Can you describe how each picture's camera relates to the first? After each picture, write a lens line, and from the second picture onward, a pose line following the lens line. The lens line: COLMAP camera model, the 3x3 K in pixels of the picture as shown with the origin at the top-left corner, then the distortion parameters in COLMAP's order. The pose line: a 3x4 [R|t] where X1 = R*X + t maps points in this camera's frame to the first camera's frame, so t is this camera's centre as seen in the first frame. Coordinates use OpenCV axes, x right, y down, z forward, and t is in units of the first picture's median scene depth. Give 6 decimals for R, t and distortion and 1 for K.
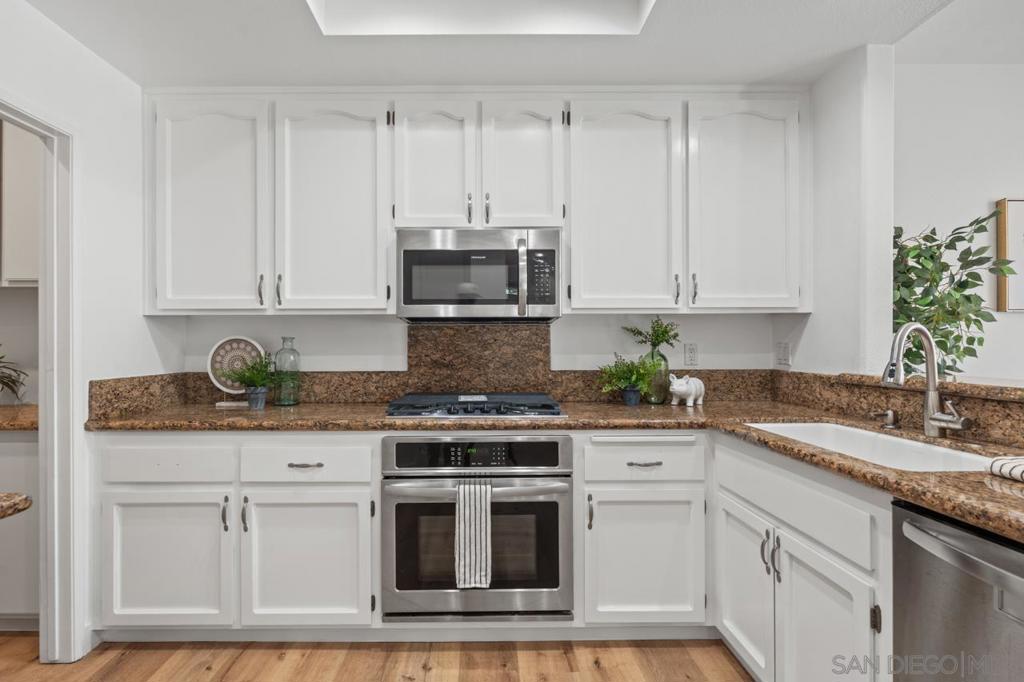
lens RADIAL K [[515.0, 0, 510.9], [0, 515.0, 341.9], [0, 0, 1]] dist [0.000561, 0.000103]
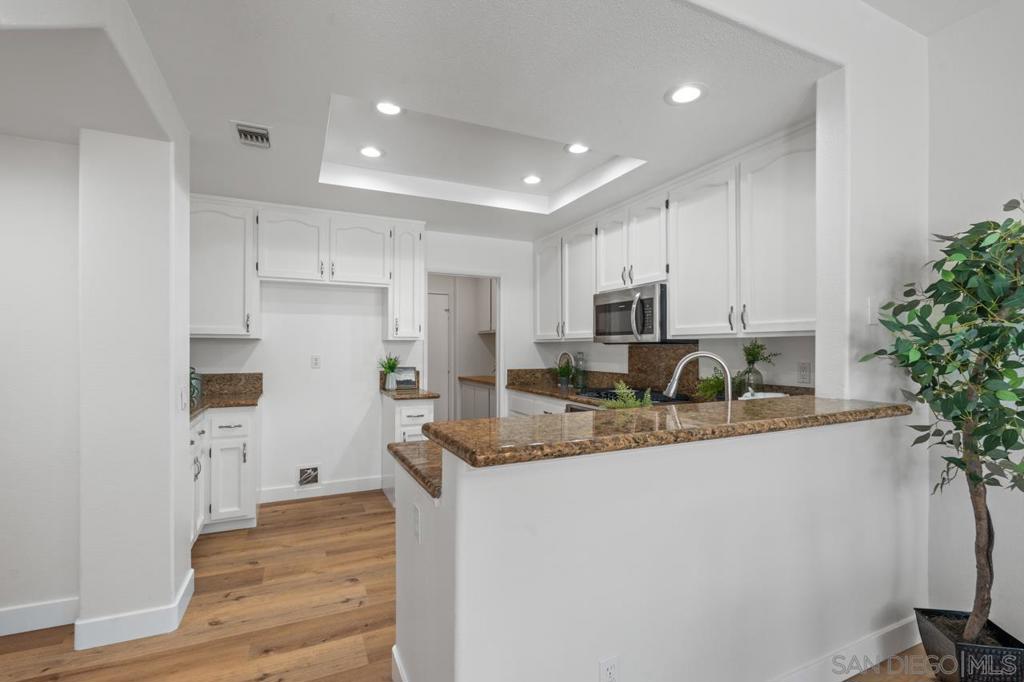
lens RADIAL K [[450.5, 0, 513.7], [0, 450.5, 344.2], [0, 0, 1]] dist [-0.008391, 0.000119]
pose [[0.428087, -0.004259, -0.903728, 1.059563], [-0.003550, 0.999973, -0.006394, -0.030040], [0.903731, 0.005946, 0.428060, 0.066561]]
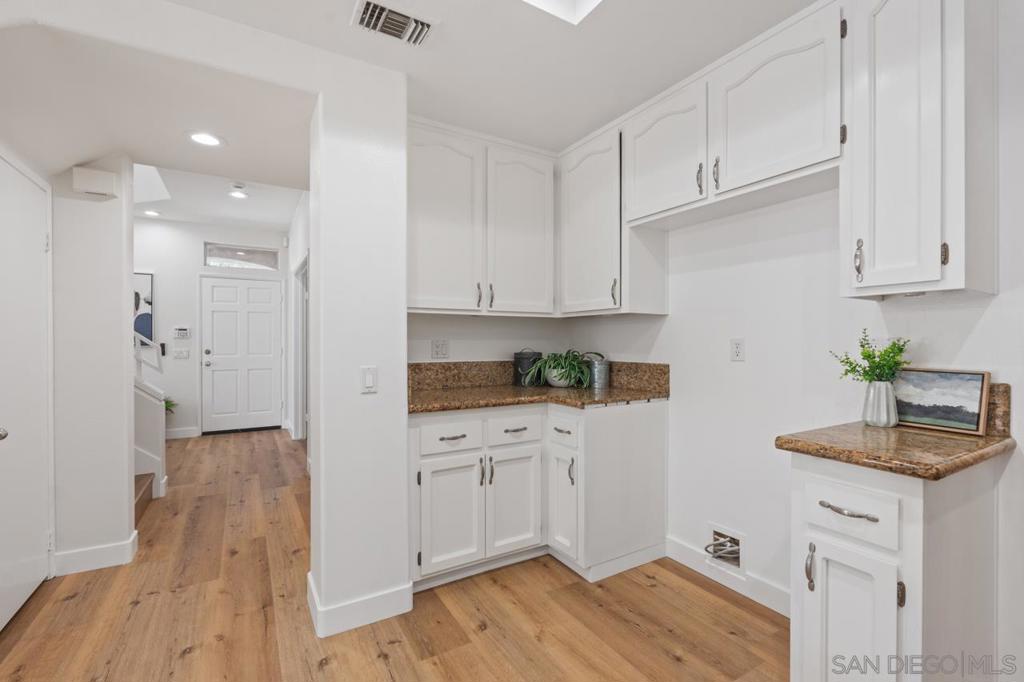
lens RADIAL K [[450.5, 0, 511.0], [0, 450.5, 344.6], [0, 0, 1]] dist [-0.008391, 0.000119]
pose [[-0.859961, 0.010313, -0.510255, 0.125090], [0.006593, 0.999937, 0.009098, 0.005305], [0.510316, 0.004460, -0.859975, 0.668123]]
